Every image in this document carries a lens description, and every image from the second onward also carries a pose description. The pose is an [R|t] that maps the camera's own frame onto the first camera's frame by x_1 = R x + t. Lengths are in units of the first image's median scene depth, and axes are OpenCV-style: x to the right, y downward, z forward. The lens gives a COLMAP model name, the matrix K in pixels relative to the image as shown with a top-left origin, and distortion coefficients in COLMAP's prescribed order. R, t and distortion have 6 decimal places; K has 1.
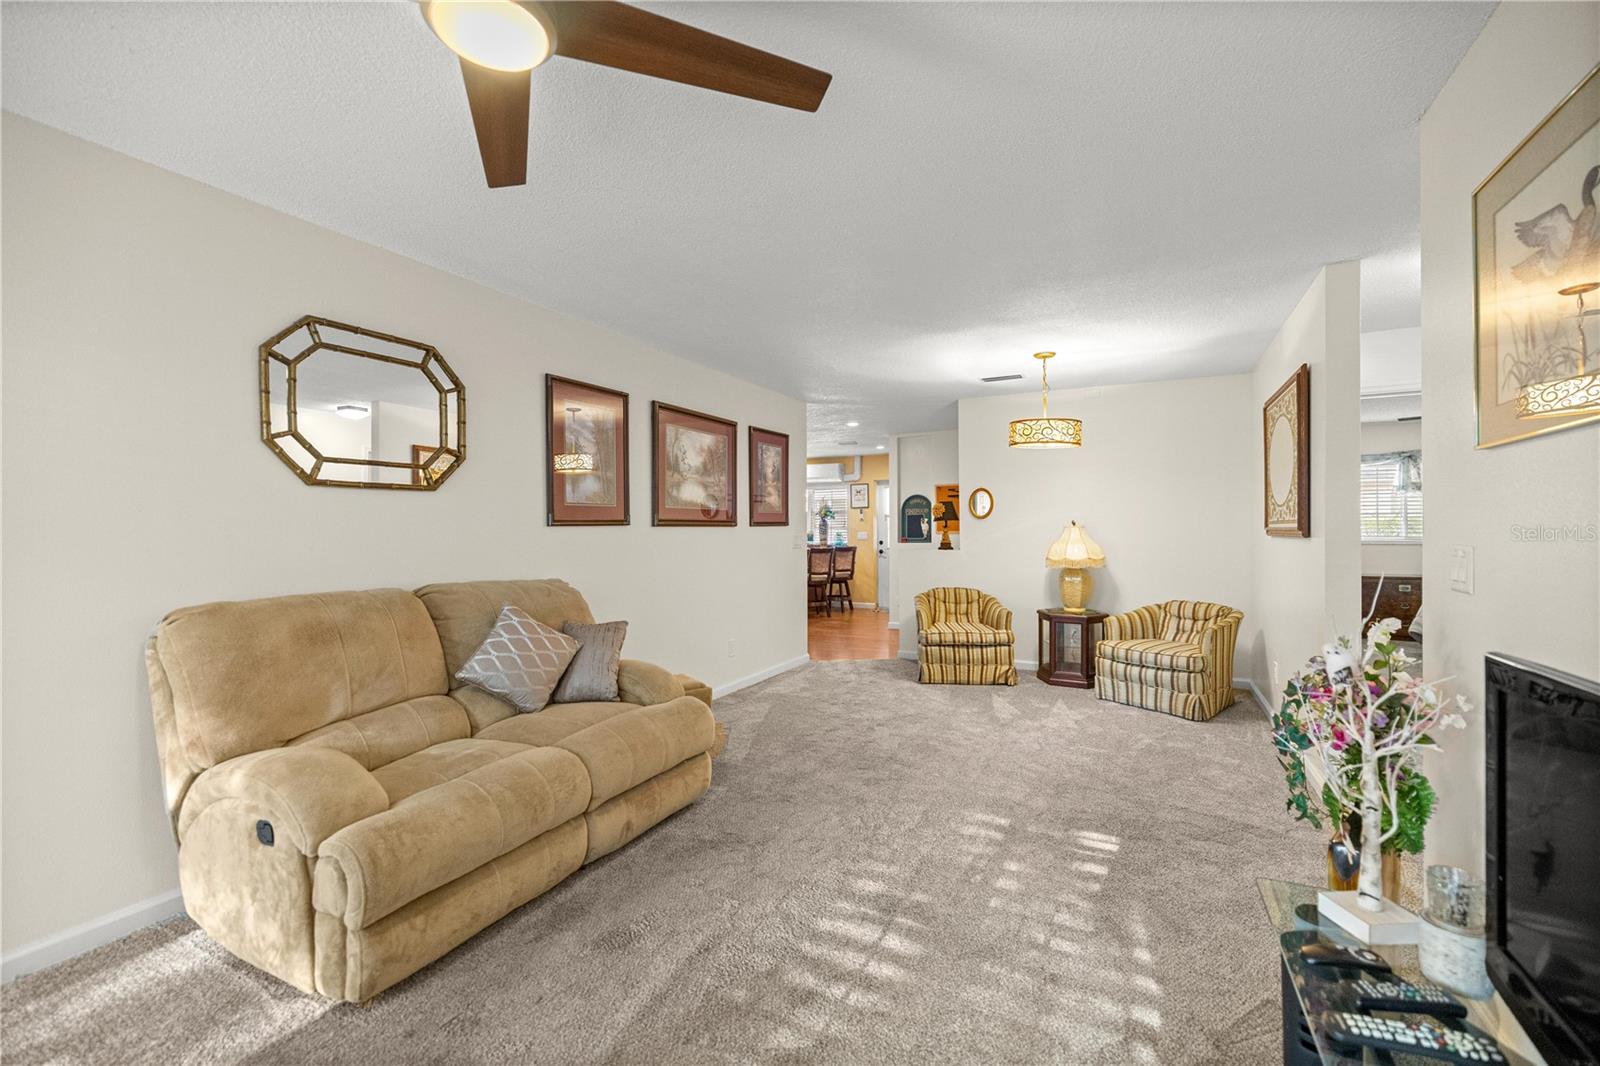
lens RADIAL K [[668.4, 0, 794.7], [0, 668.4, 530.7], [0, 0, 1]] dist [0.001677, 0.000331]
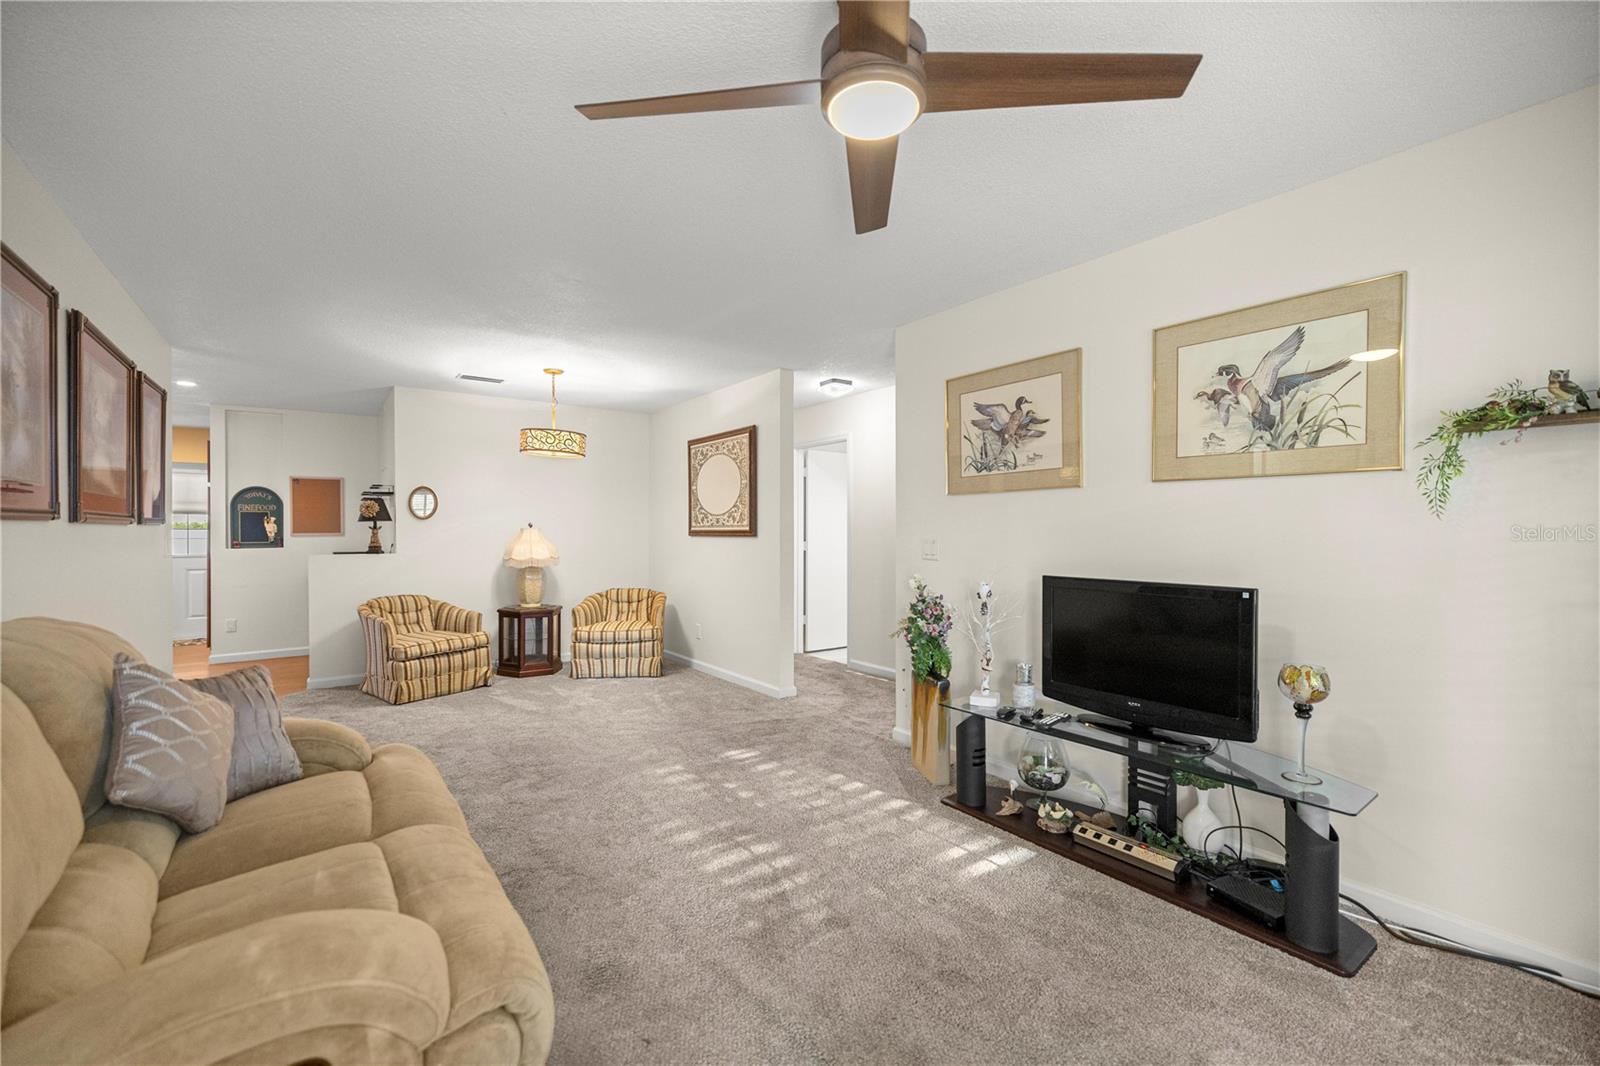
lens RADIAL K [[668.4, 0, 794.7], [0, 668.4, 530.7], [0, 0, 1]] dist [0.001677, 0.000331]
pose [[0.448839, 0.005326, 0.893597, -0.448688], [-0.000183, 0.999983, -0.005869, 0.004562], [-0.893613, 0.002470, 0.448832, 0.166098]]
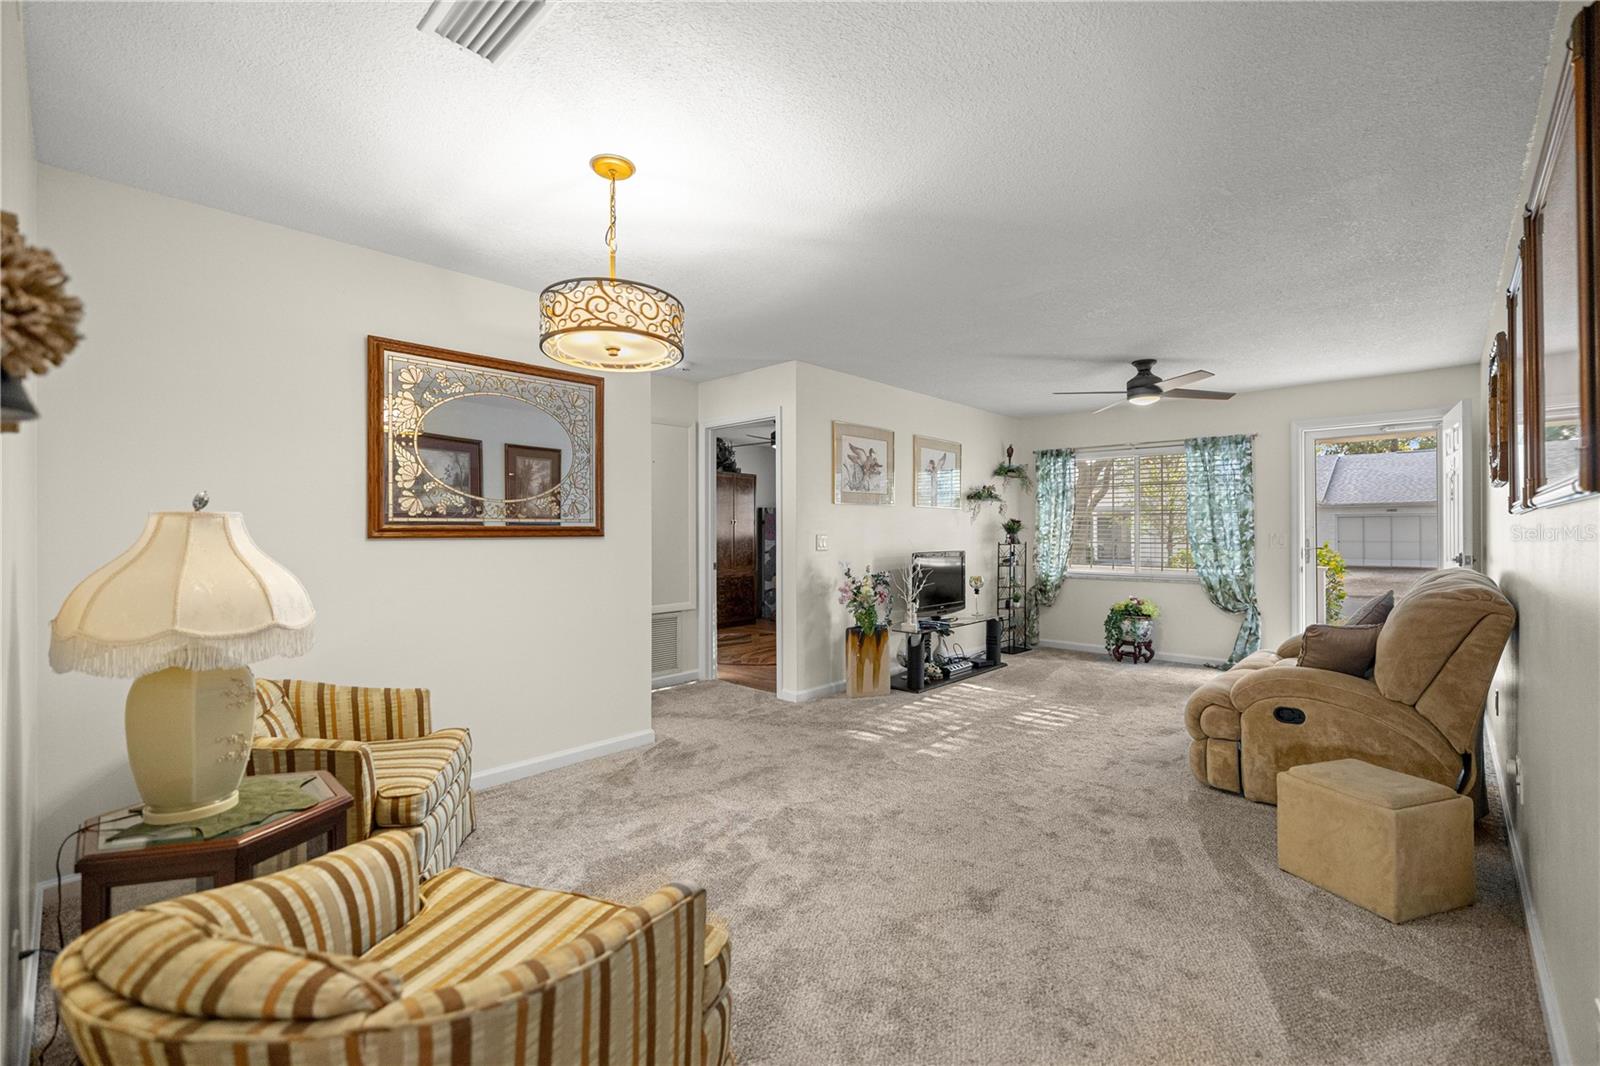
lens RADIAL K [[668.4, 0, 794.7], [0, 668.4, 530.7], [0, 0, 1]] dist [0.001677, 0.000331]
pose [[-0.957300, 0.003576, 0.289075, 0.110216], [0.004292, 0.999989, 0.001842, 0.000569], [-0.289065, 0.003004, -0.957305, 1.507084]]
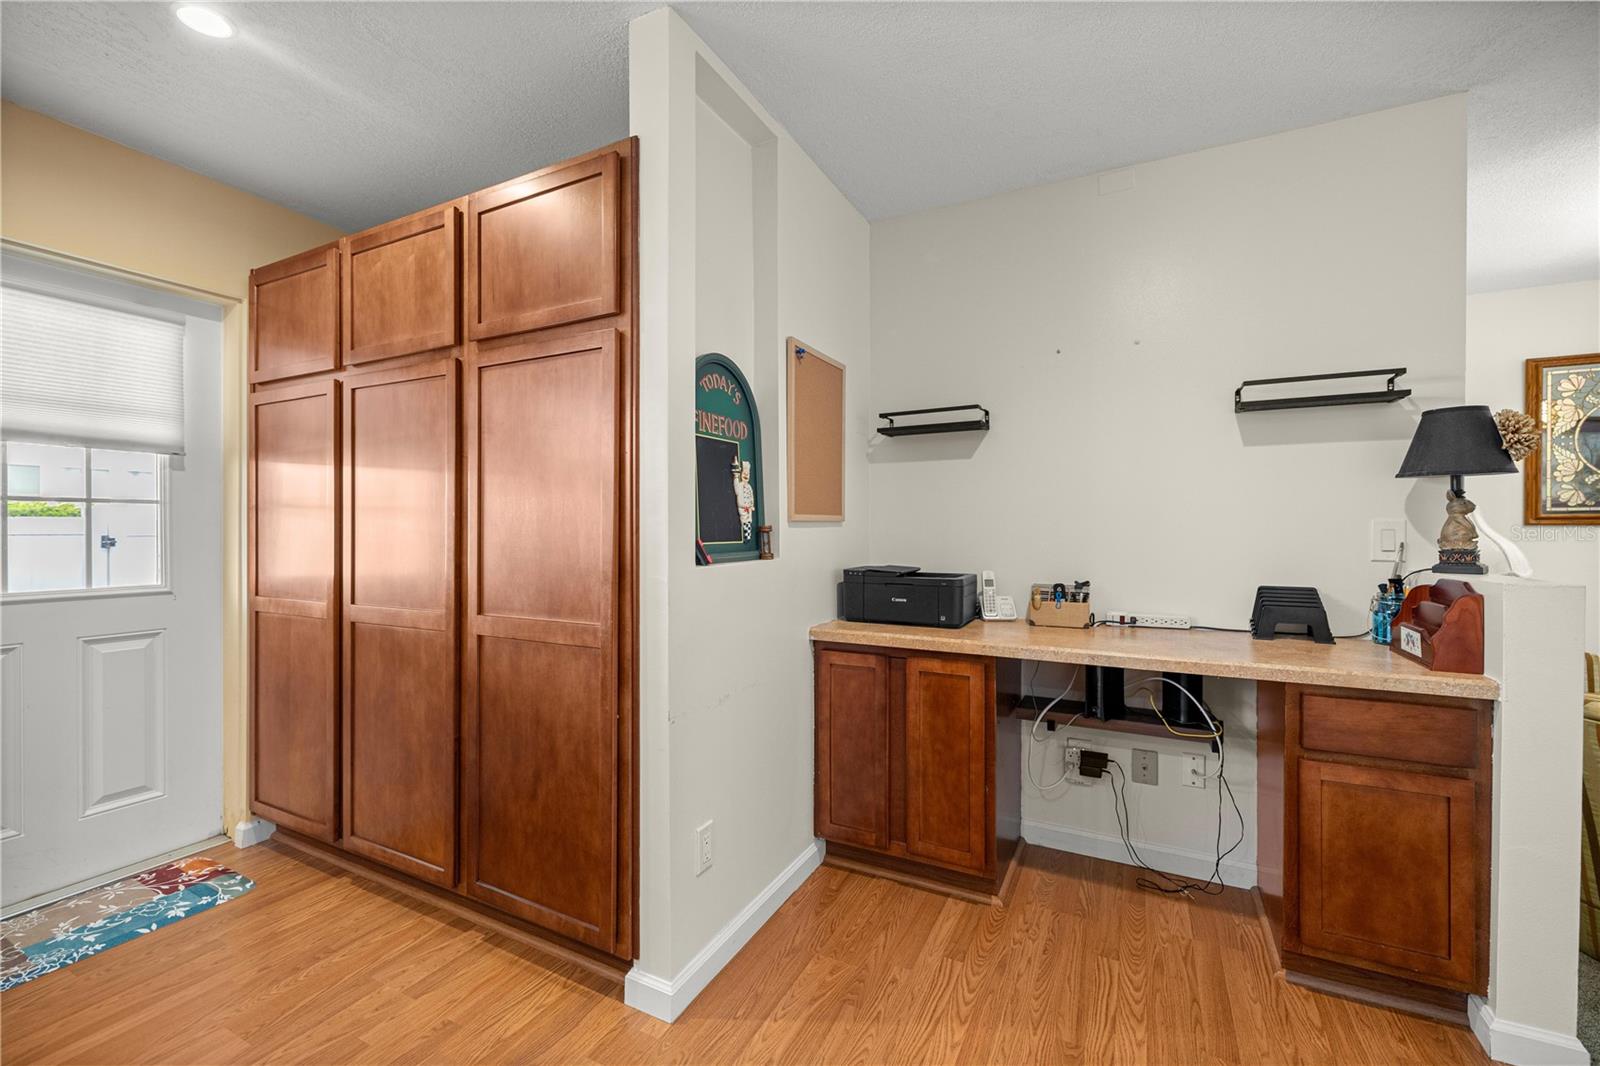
lens RADIAL K [[668.4, 0, 794.7], [0, 668.4, 530.7], [0, 0, 1]] dist [0.001677, 0.000331]
pose [[-0.001816, 0.003360, 0.999993, -0.095224], [0.000880, 0.999994, -0.003359, 0.015560], [-0.999998, 0.000874, -0.001819, 1.865501]]
